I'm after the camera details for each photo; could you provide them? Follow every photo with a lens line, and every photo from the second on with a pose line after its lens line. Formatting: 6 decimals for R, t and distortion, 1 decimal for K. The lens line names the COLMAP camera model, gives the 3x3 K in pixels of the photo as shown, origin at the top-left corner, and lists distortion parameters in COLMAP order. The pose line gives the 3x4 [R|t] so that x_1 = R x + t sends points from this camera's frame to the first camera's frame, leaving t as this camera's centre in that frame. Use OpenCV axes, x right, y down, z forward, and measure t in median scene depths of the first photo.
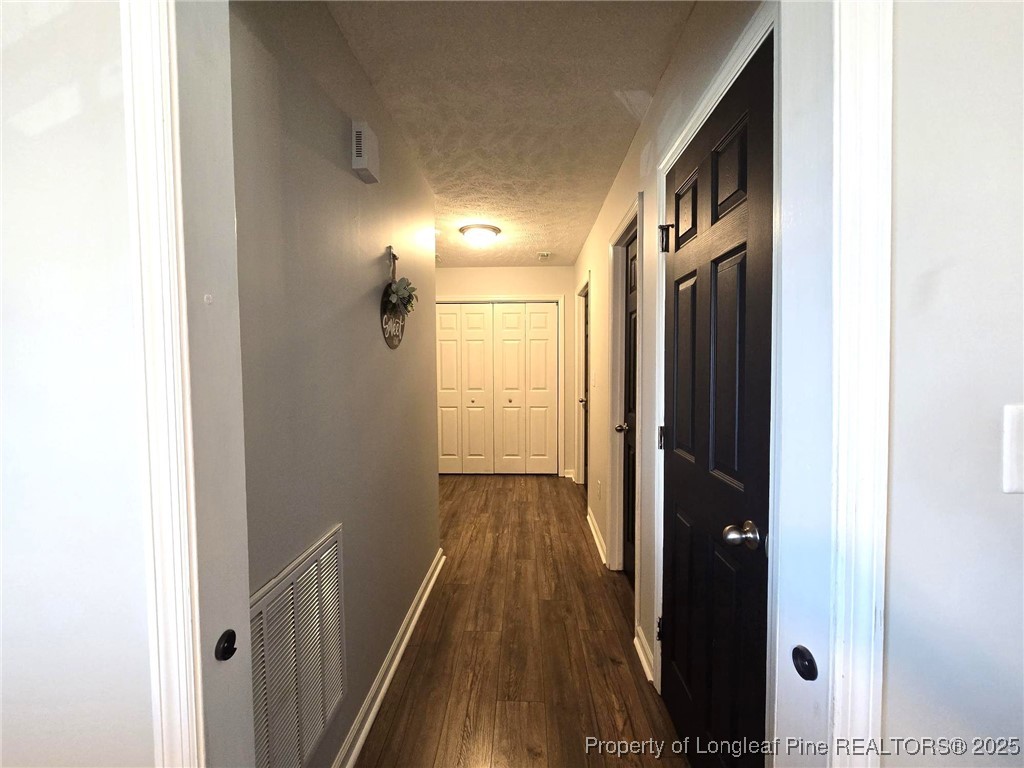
lens RADIAL K [[427.6, 0, 513.6], [0, 427.6, 374.5], [0, 0, 1]] dist [-0.000736, -0.001282]
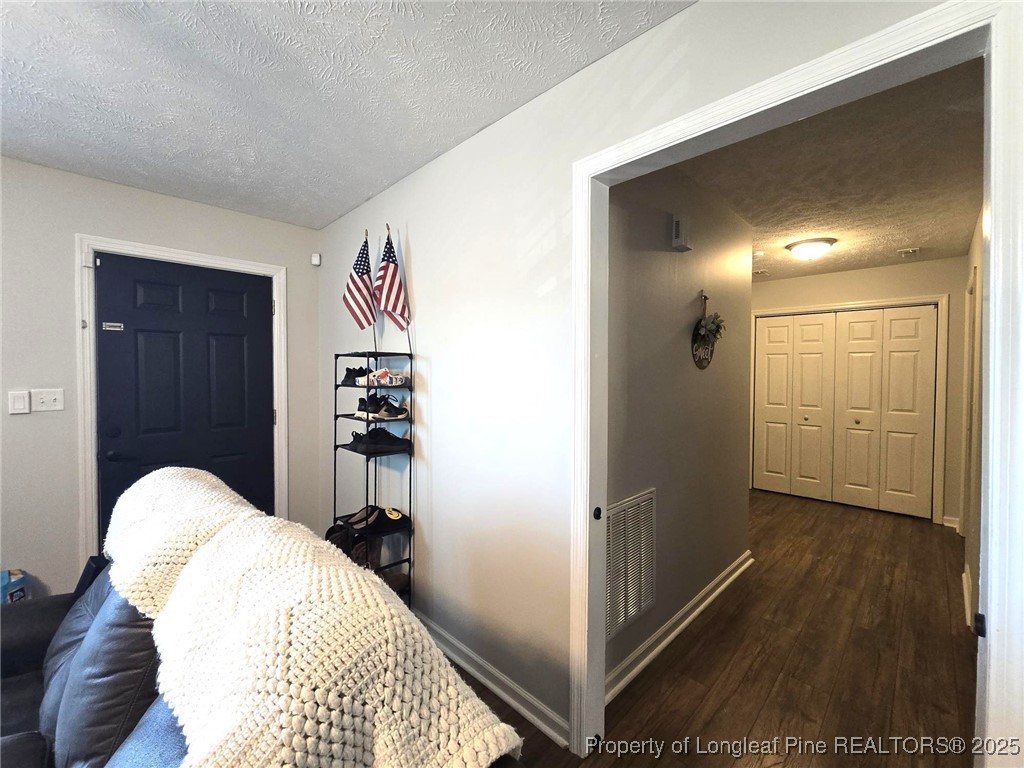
lens RADIAL K [[427.6, 0, 508.1], [0, 427.6, 386.7], [0, 0, 1]] dist [-0.000736, -0.001282]
pose [[0.732015, 0.034525, -0.680413, 0.109093], [-0.029849, 0.999381, 0.018596, -0.009364], [0.680634, 0.006697, 0.732593, -0.219474]]
